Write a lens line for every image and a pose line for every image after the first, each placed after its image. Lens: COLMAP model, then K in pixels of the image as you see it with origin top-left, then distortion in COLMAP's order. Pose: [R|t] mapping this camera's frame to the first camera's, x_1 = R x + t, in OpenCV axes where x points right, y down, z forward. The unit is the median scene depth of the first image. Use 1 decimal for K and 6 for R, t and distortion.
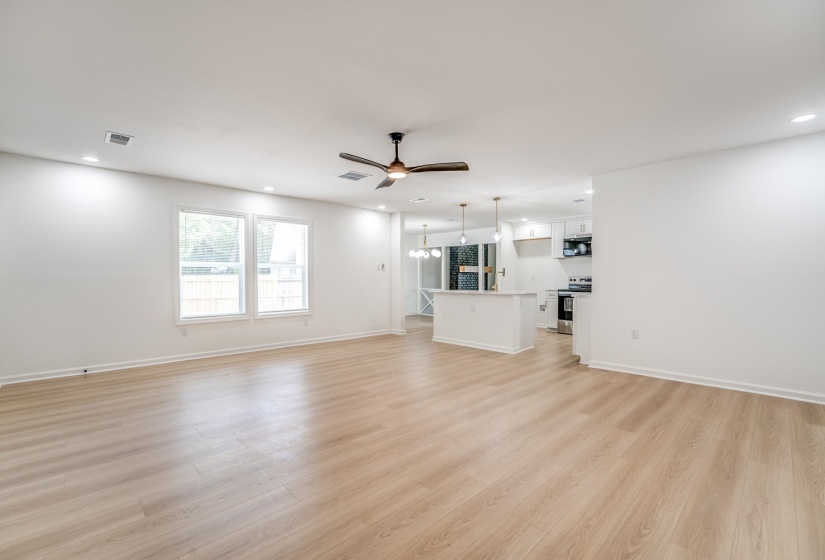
lens RADIAL K [[356.4, 0, 412.5], [0, 356.4, 280.0], [0, 0, 1]] dist [-0.002516, -0.000210]
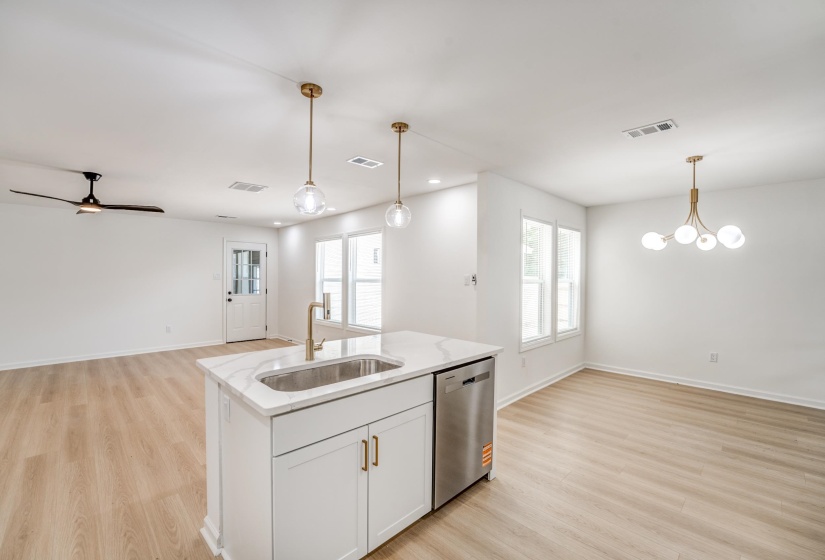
lens RADIAL K [[347.4, 0, 395.5], [0, 347.4, 283.9], [0, 0, 1]] dist [-0.002549, -0.000280]
pose [[-0.022404, 0.021059, -0.999527, 0.904597], [-0.008657, 0.999737, 0.021258, -0.079093], [0.999712, 0.009129, -0.022216, 1.732316]]
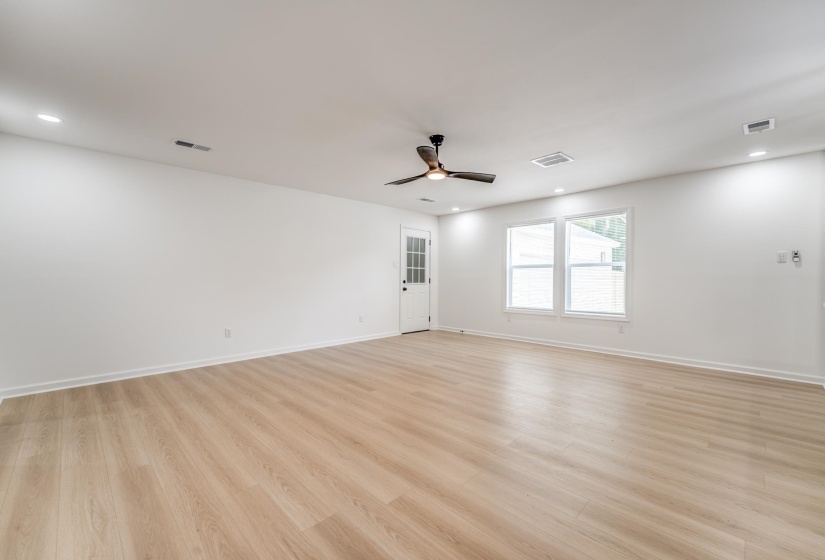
lens RADIAL K [[344.9, 0, 412.5], [0, 344.9, 280.0], [0, 0, 1]] dist [-0.000803, -0.000190]
pose [[0.018033, 0.004057, -0.999829, 0.834794], [-0.005777, 0.999975, 0.003954, 0.001545], [0.999821, 0.005704, 0.018056, 0.798222]]
